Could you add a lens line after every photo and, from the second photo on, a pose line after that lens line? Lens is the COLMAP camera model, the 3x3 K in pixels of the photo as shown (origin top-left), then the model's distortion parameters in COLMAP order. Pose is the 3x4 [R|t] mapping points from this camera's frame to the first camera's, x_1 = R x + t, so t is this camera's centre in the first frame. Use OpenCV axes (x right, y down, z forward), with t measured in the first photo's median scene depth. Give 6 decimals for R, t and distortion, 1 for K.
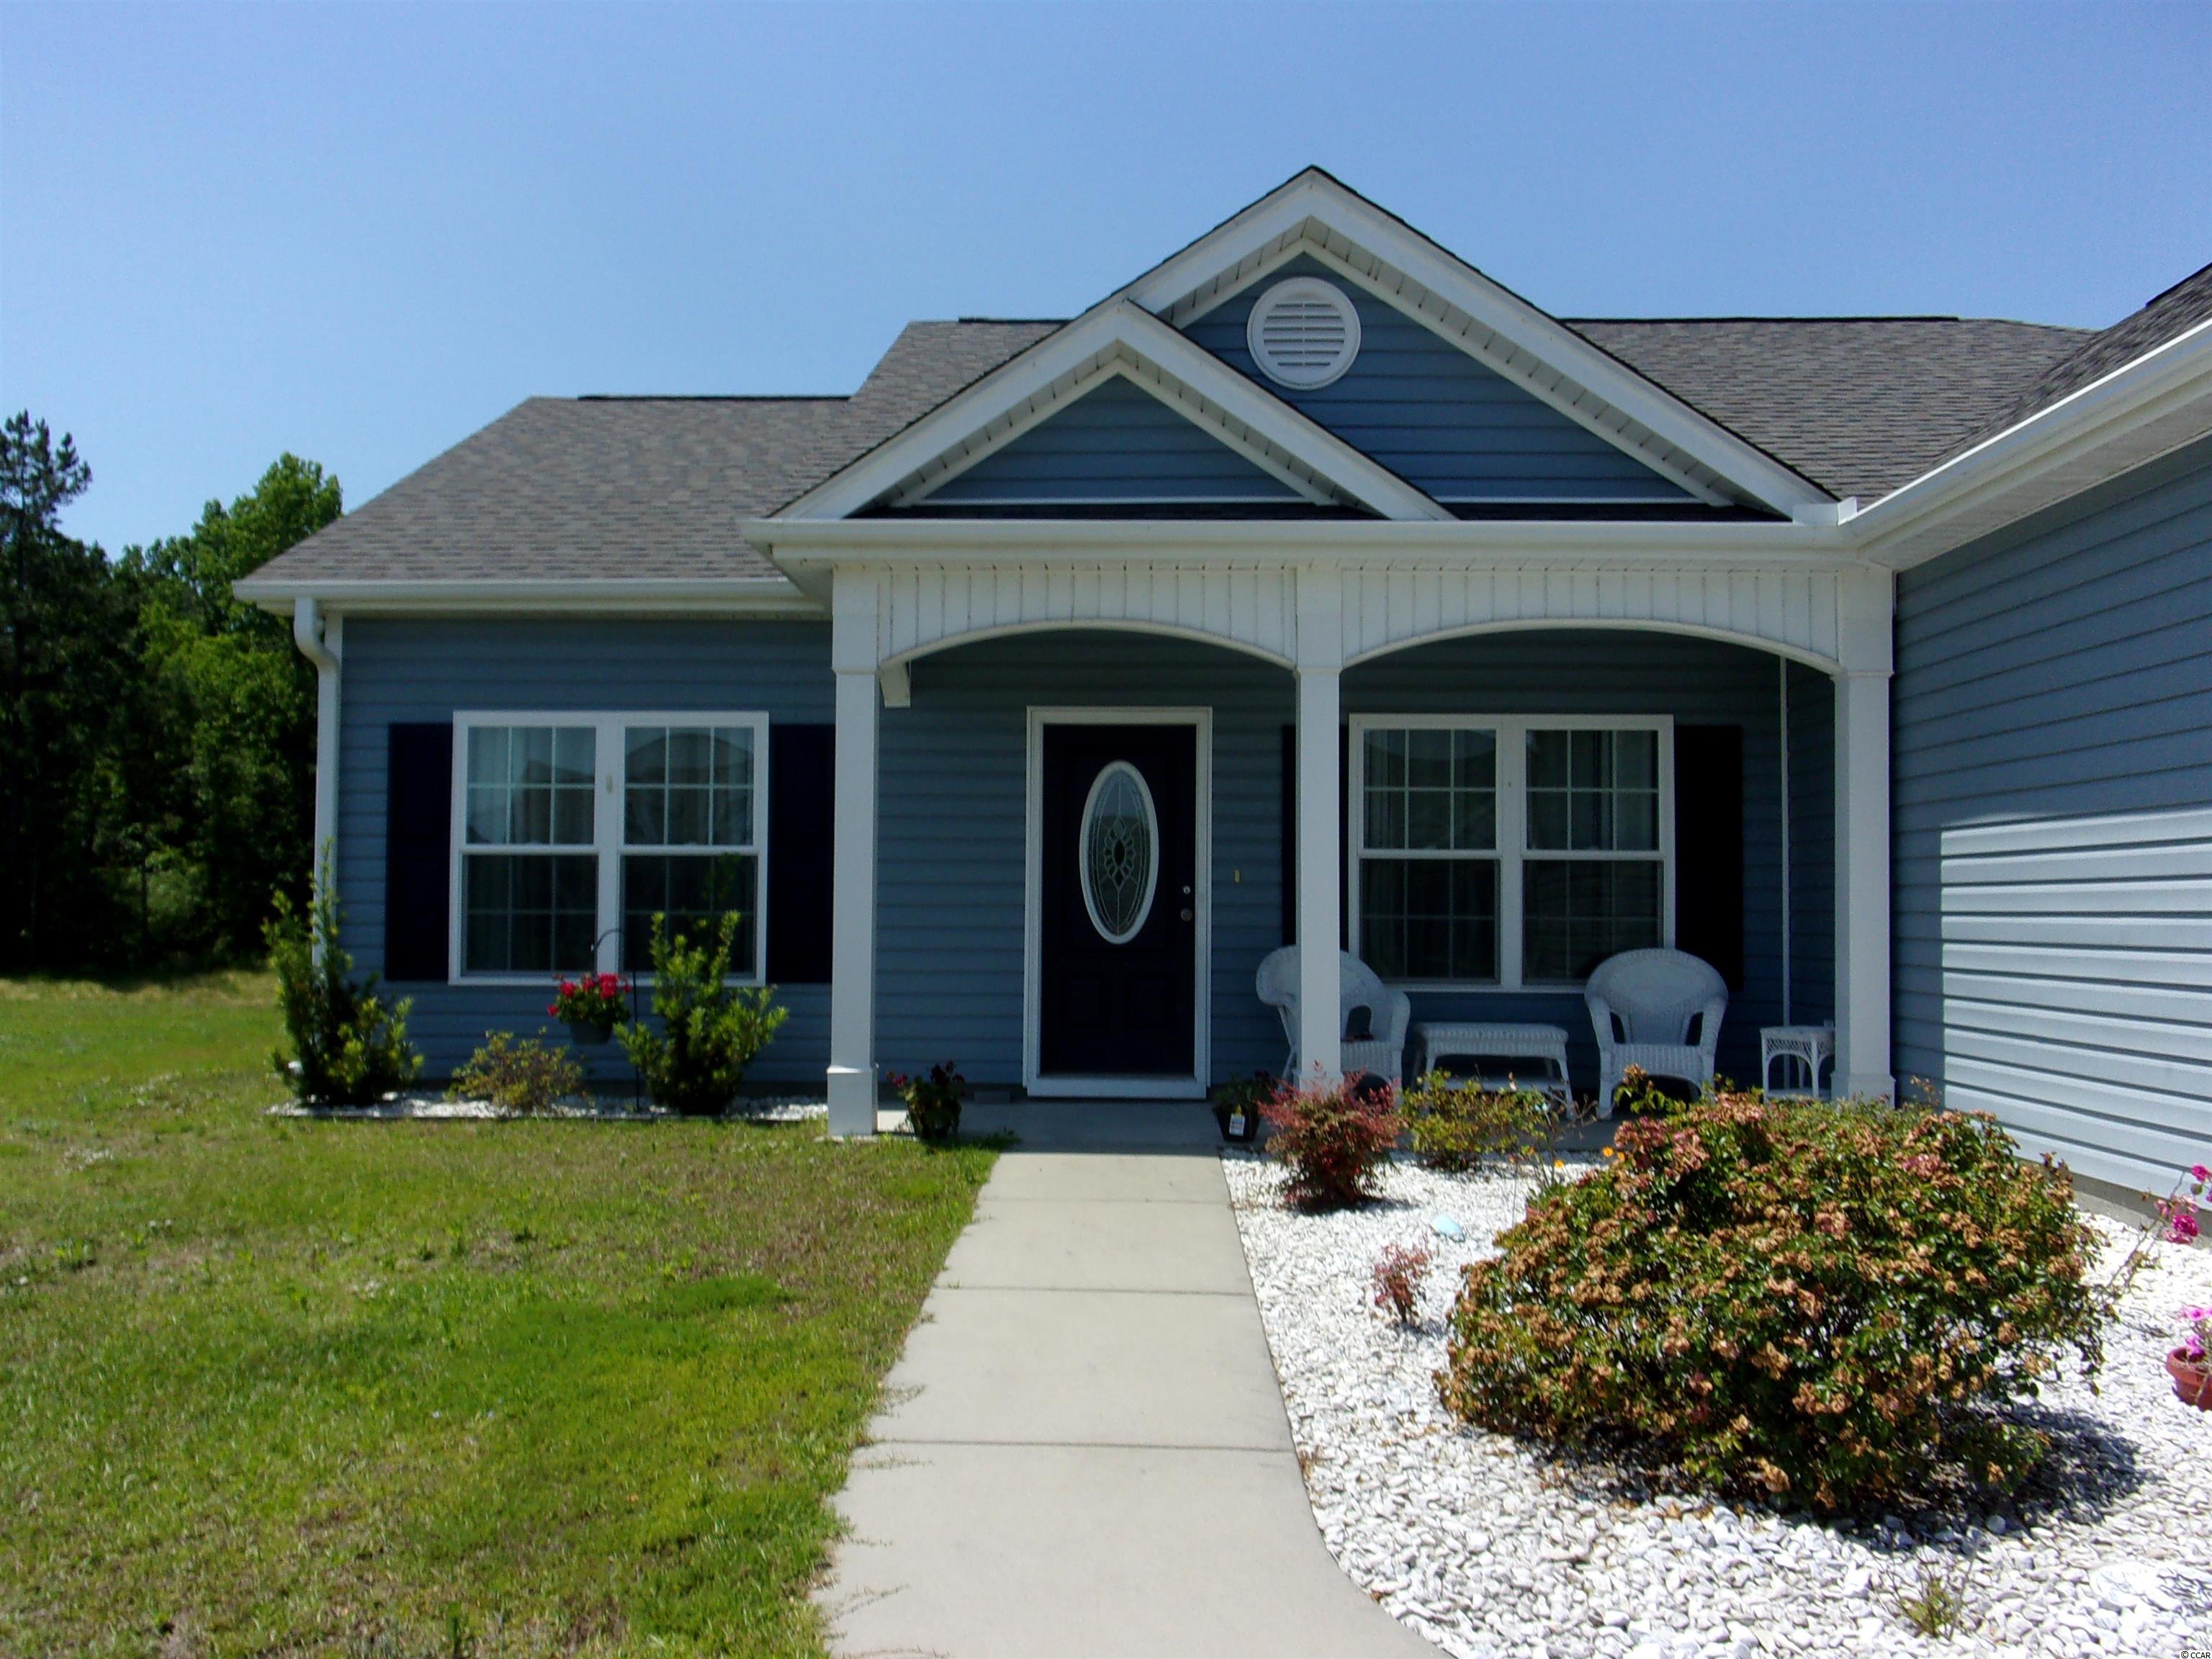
lens RADIAL K [[1807.8, 0, 1106.0], [0, 1807.8, 829.5], [0, 0, 1]] dist [0.020727, -0.003191]
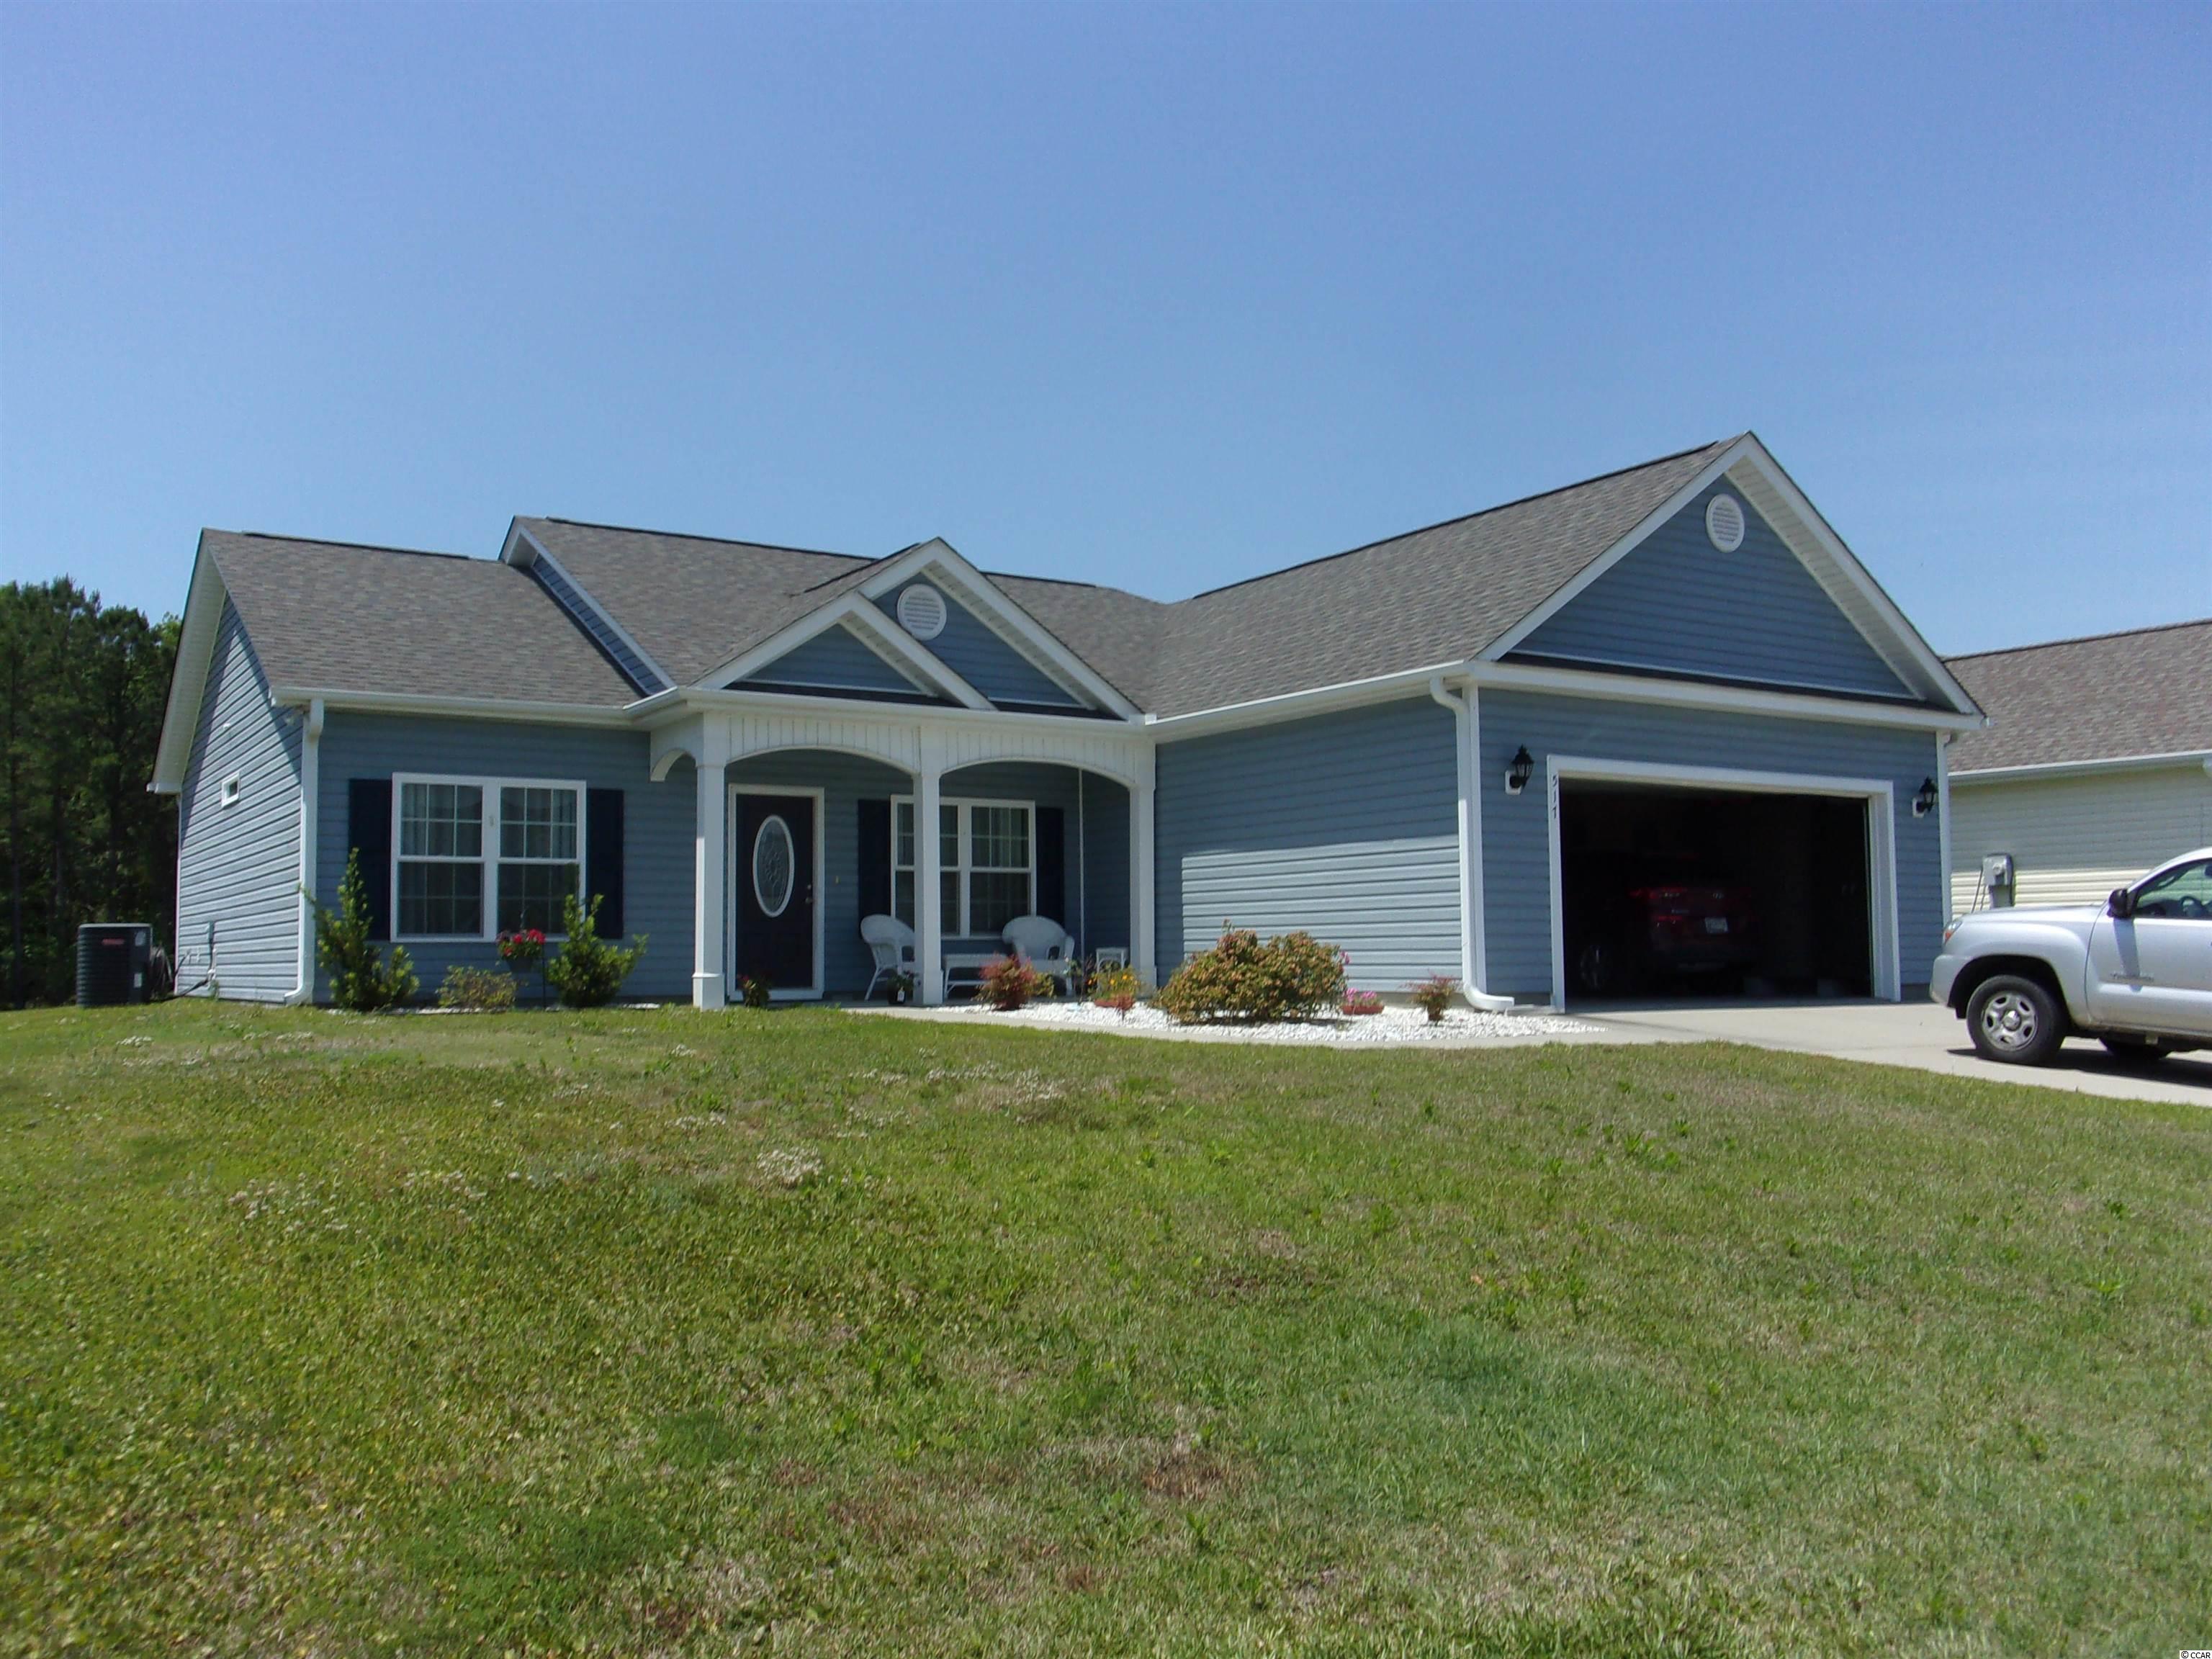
lens RADIAL K [[1807.8, 0, 1106.0], [0, 1807.8, 829.5], [0, 0, 1]] dist [0.020727, -0.003191]
pose [[0.814944, 0.024615, 0.579017, -0.819980], [-0.007291, 0.999454, -0.032225, 0.034133], [-0.579494, 0.022040, 0.814678, -0.714937]]
